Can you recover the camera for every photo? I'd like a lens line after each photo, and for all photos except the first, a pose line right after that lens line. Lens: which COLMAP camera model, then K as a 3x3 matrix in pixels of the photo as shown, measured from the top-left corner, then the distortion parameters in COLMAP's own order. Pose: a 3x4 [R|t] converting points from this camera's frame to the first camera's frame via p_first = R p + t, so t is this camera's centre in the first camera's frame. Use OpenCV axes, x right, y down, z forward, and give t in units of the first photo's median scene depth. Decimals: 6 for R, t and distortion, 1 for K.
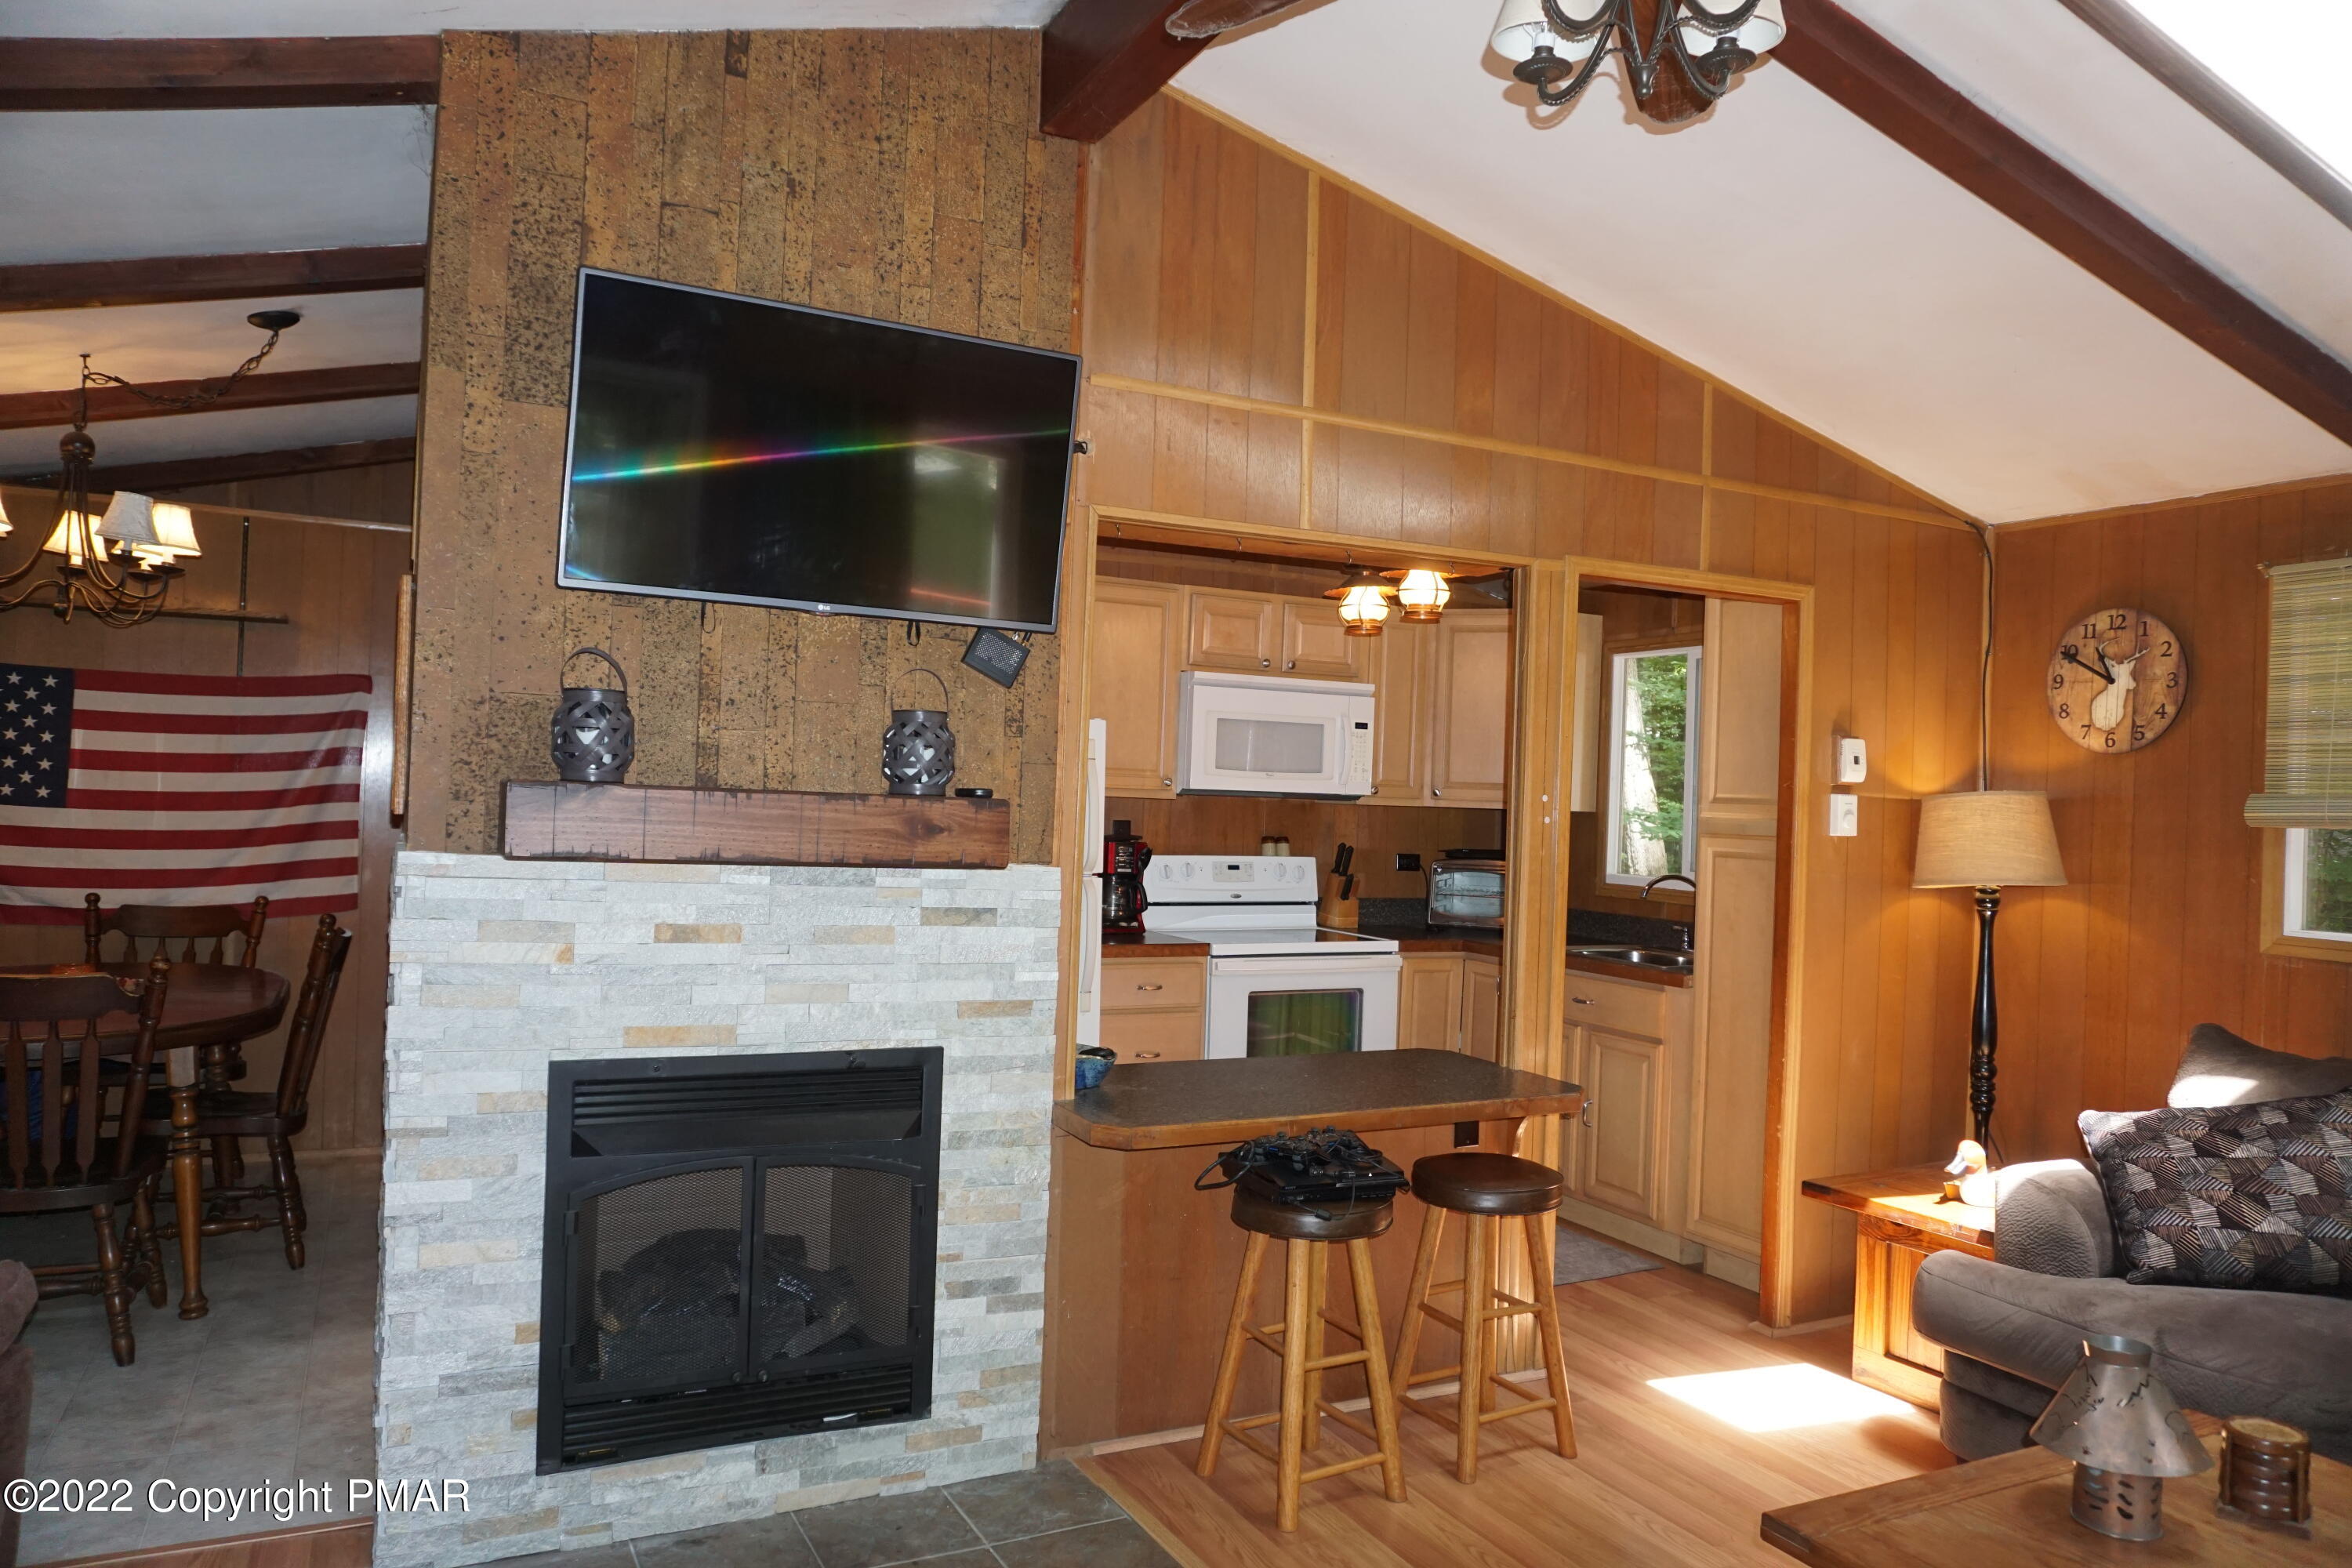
lens RADIAL K [[1571.7, 0, 1166.9], [0, 1571.7, 792.2], [0, 0, 1]] dist [-0.048209, 0.036798]
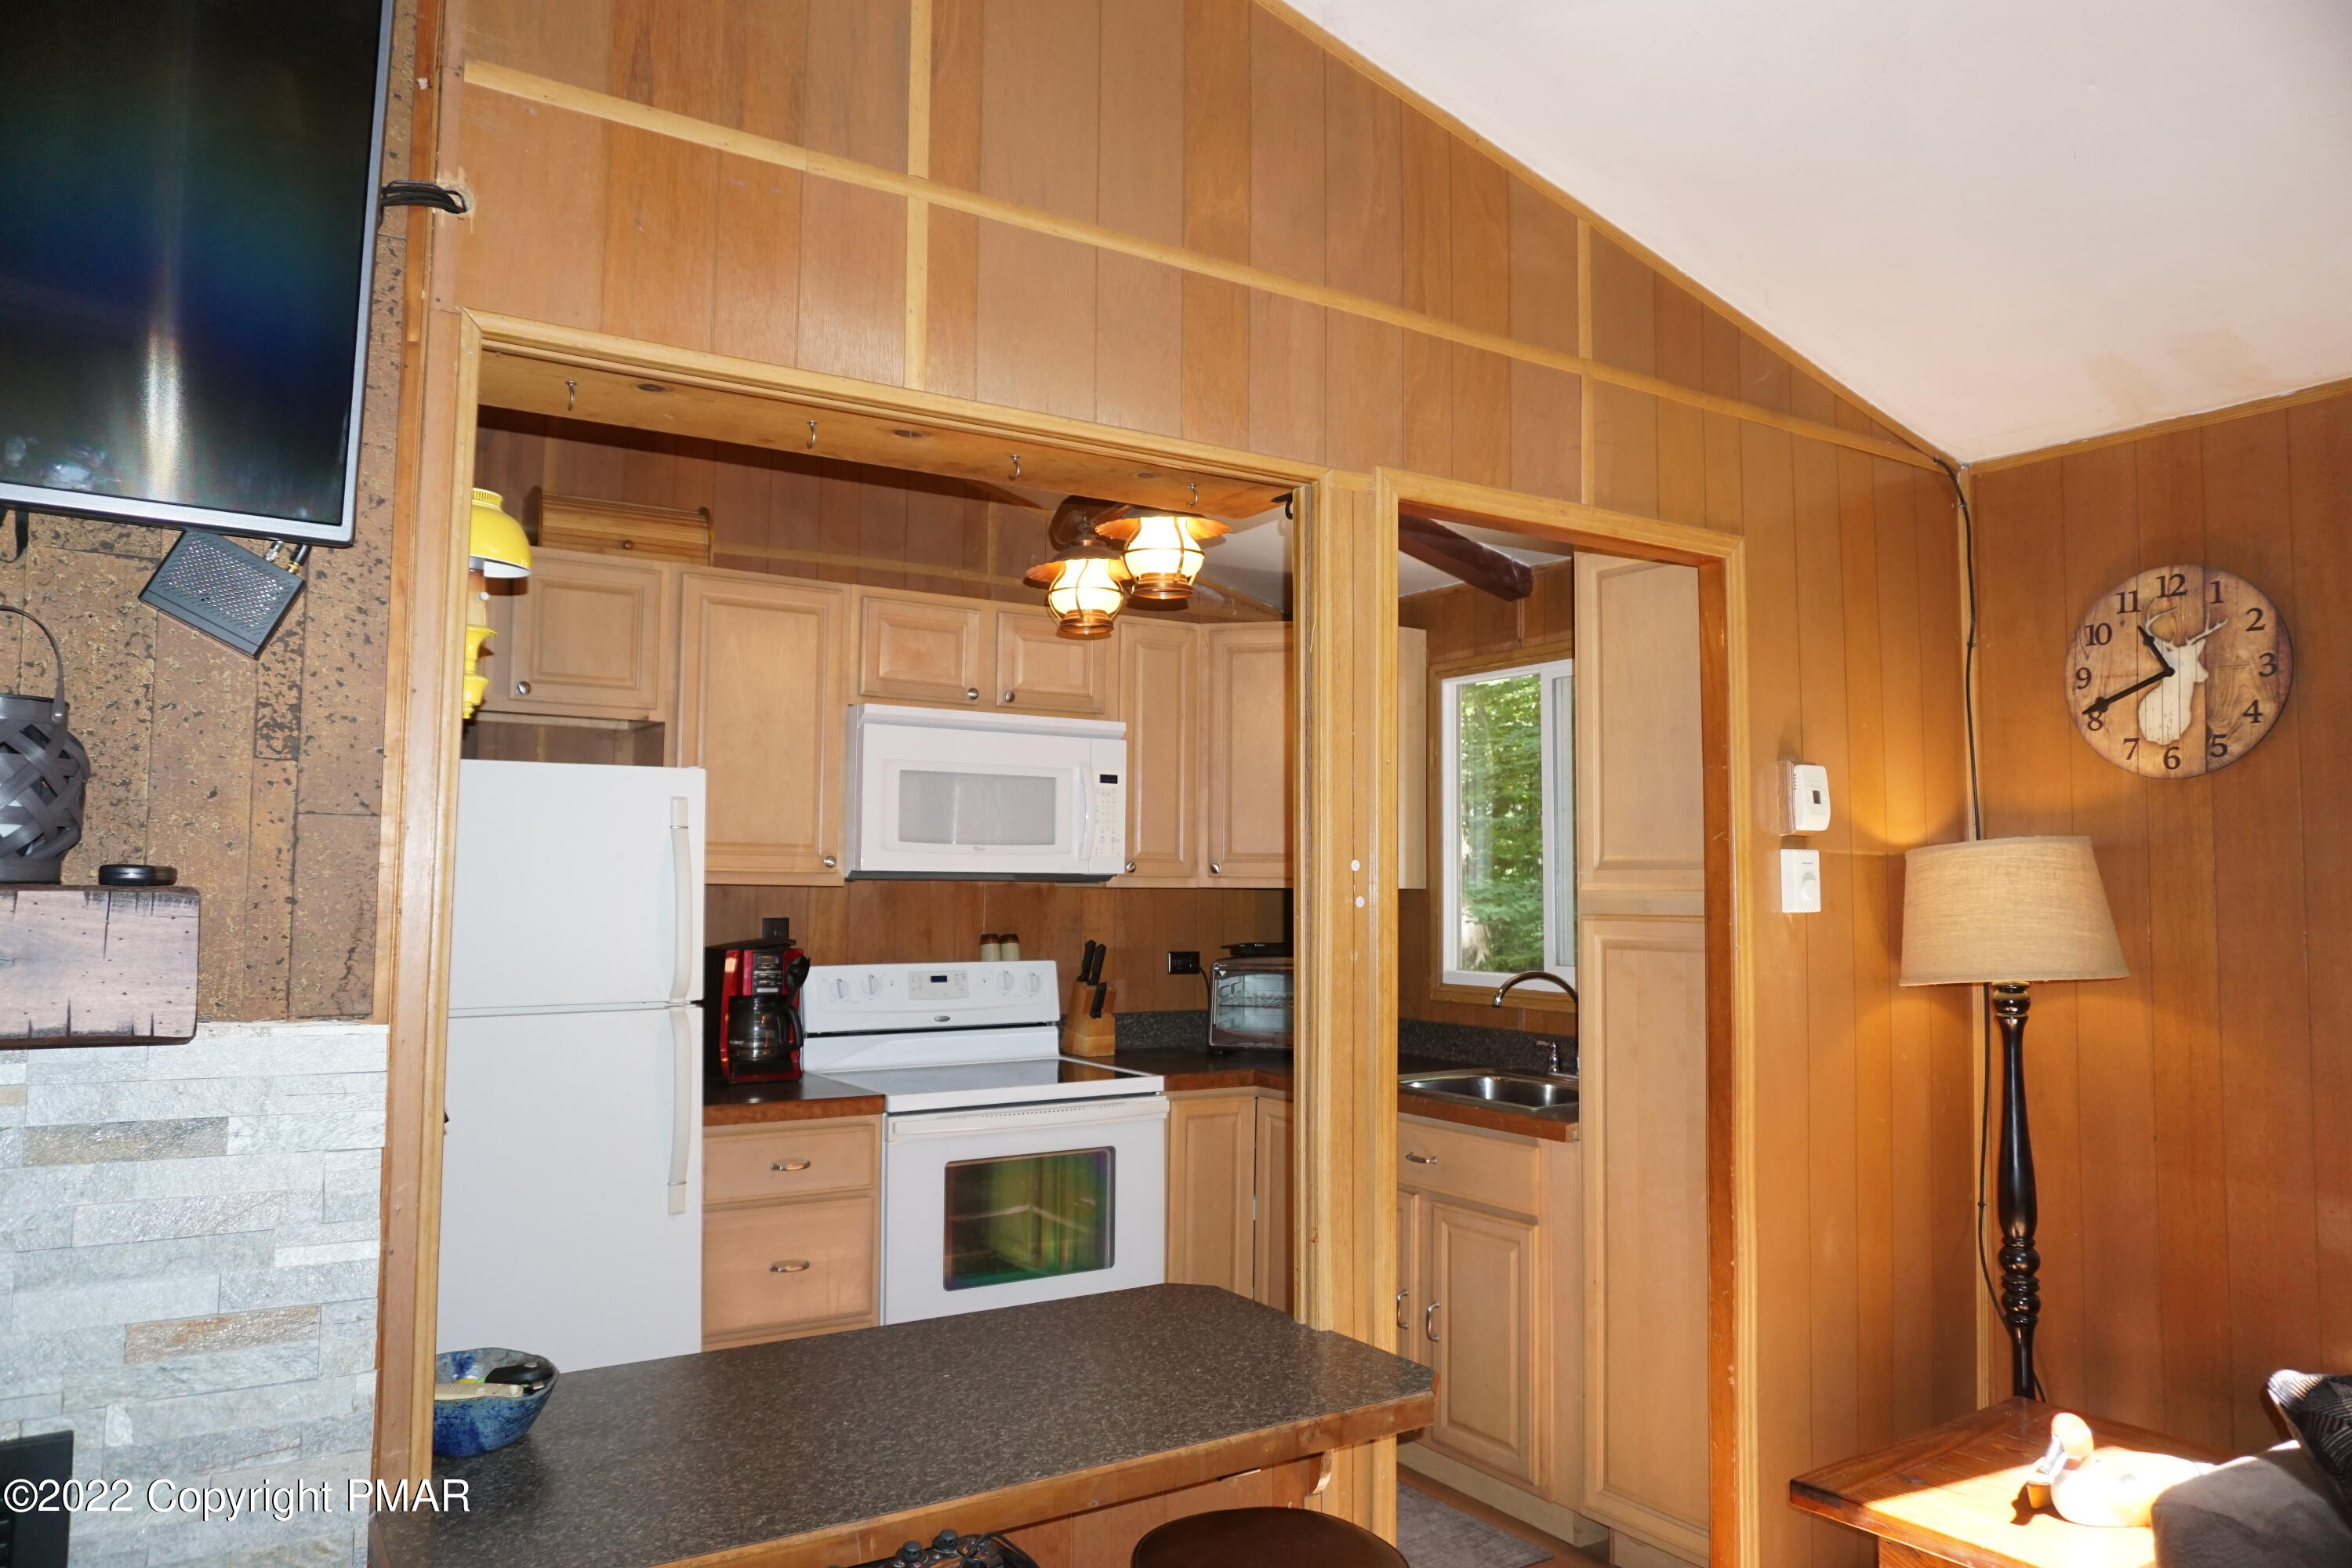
lens RADIAL K [[1567.0, 0, 1167.0], [0, 1567.0, 792.4], [0, 0, 1]] dist [-0.051839, 0.037499]
pose [[0.993376, -0.020043, 0.113150, 0.110768], [0.026458, 0.998109, -0.055481, 0.008122], [-0.111824, 0.058107, 0.992028, 0.445130]]
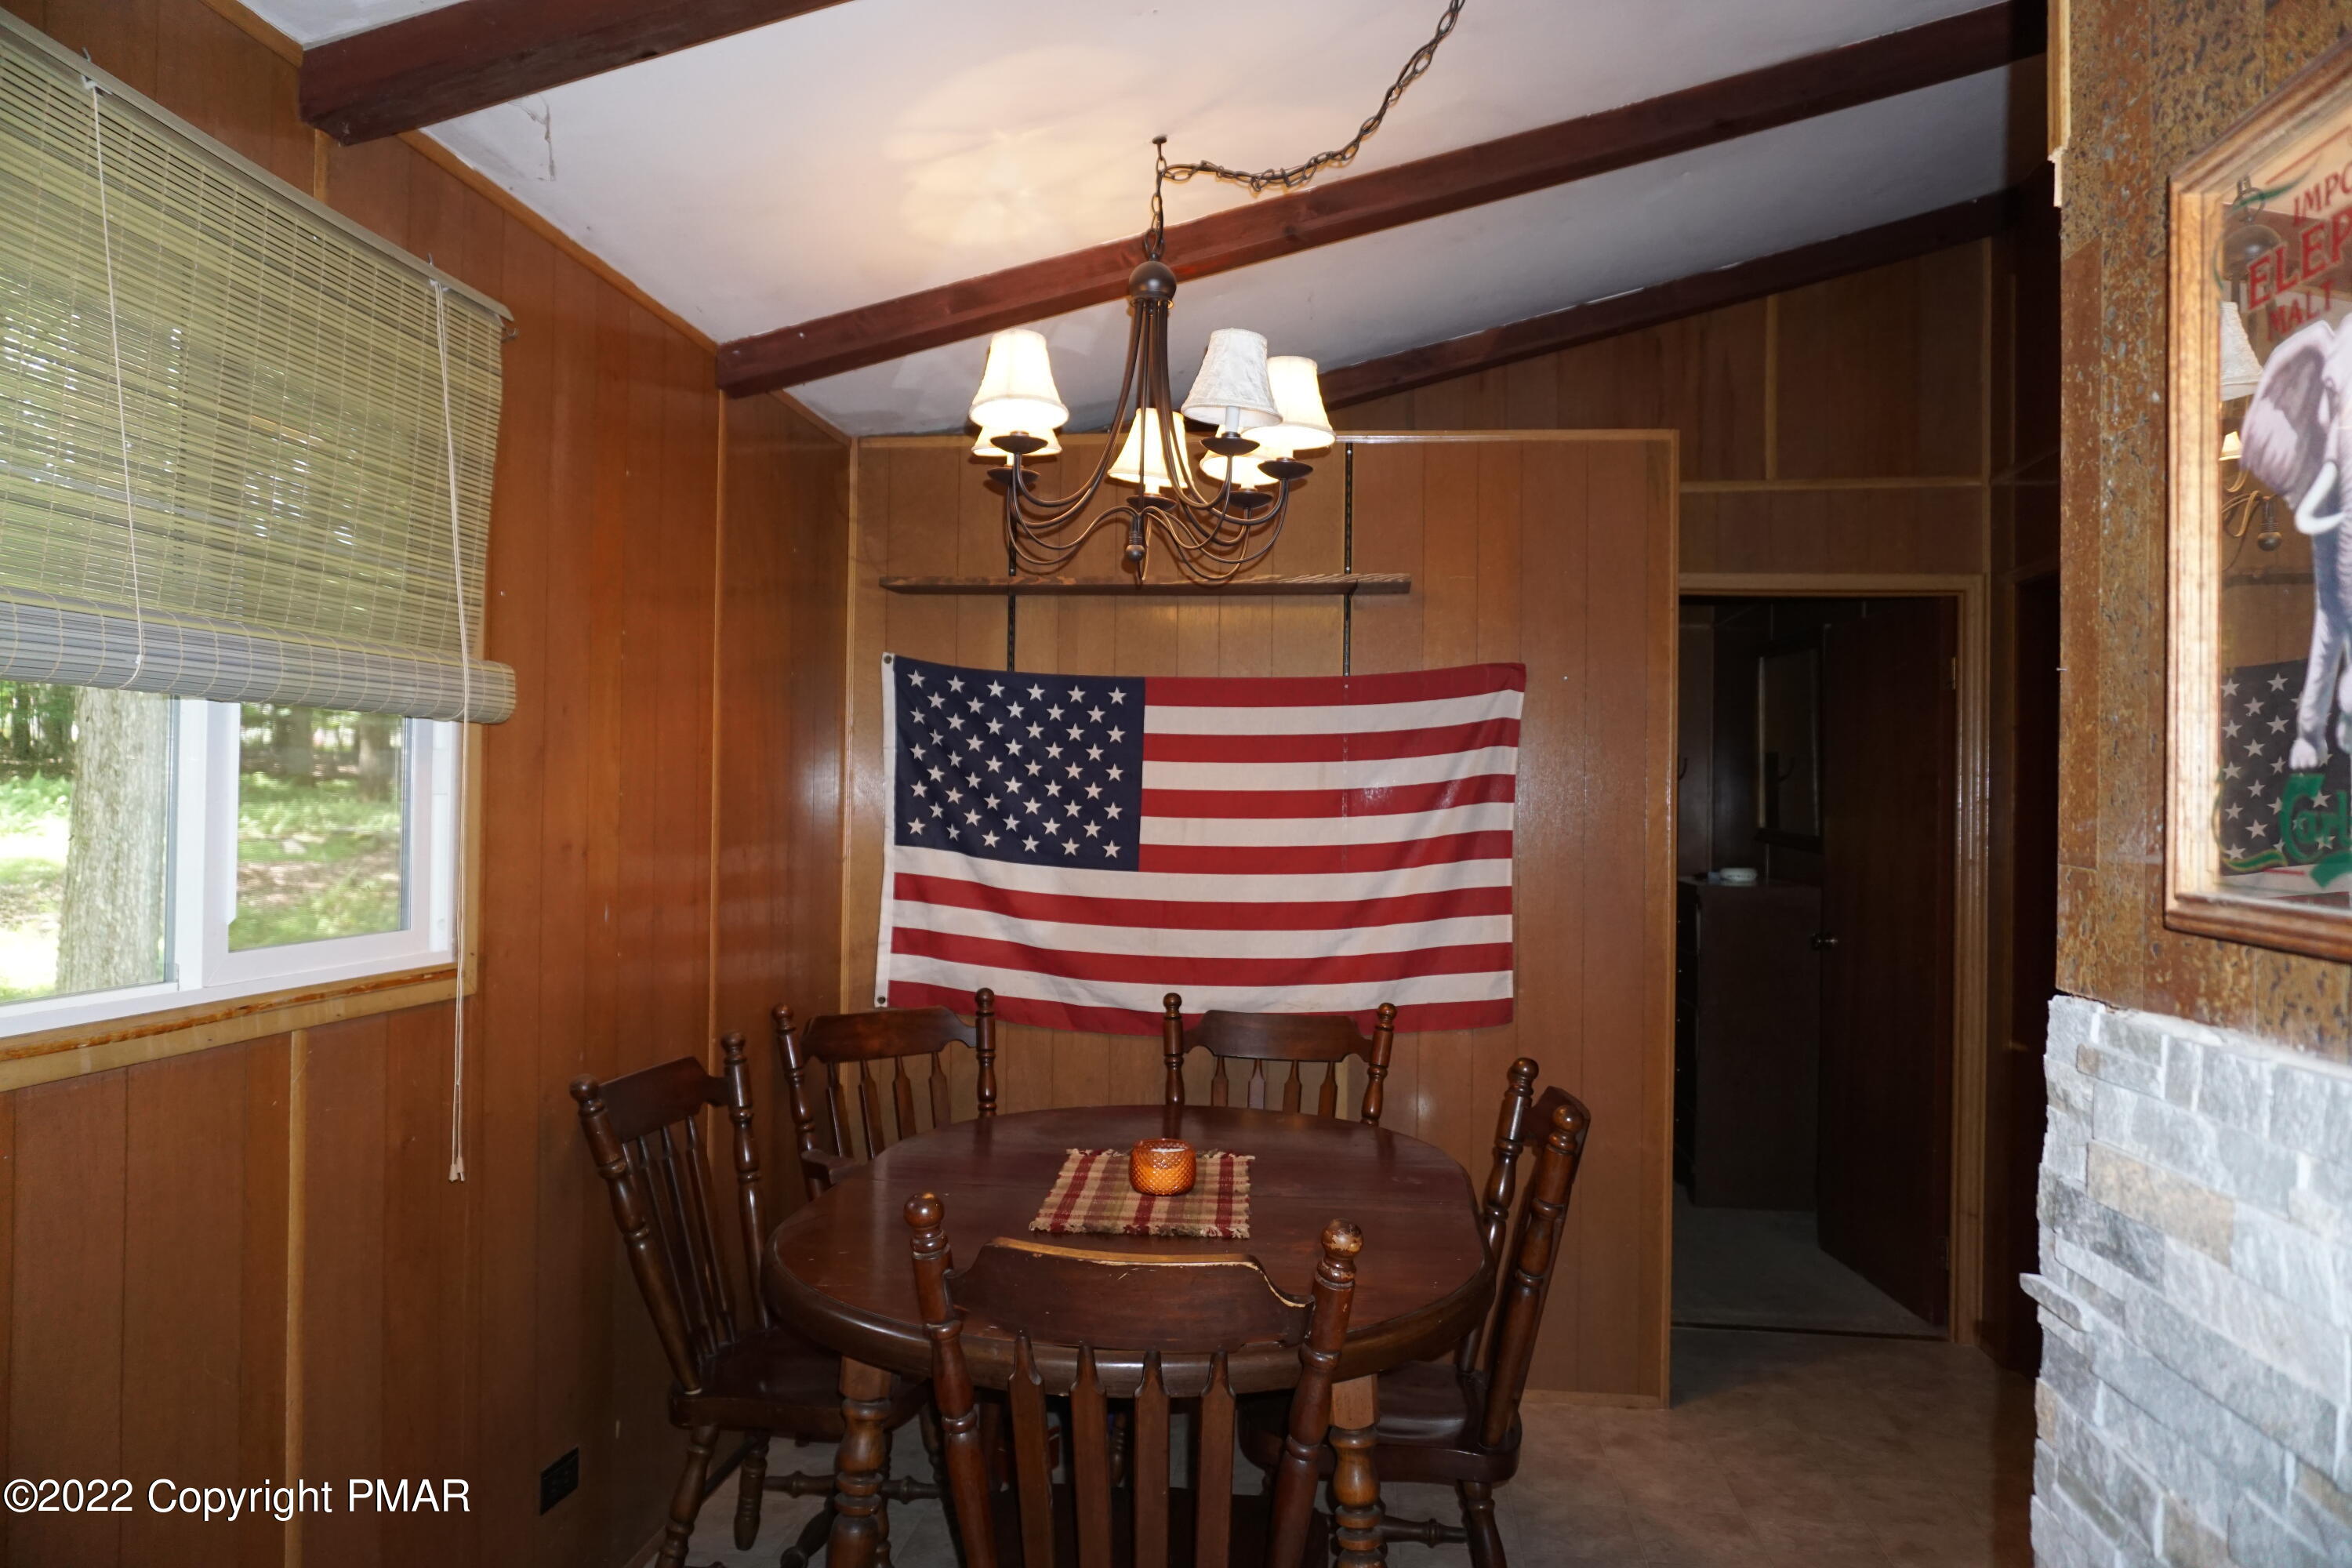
lens RADIAL K [[1584.6, 0, 1169.0], [0, 1584.6, 783.1], [0, 0, 1]] dist [-0.046403, 0.042395]
pose [[0.833123, -0.033428, -0.552076, -0.410505], [0.018267, 0.999290, -0.032940, -0.008824], [0.552786, 0.017358, 0.833143, 0.555022]]
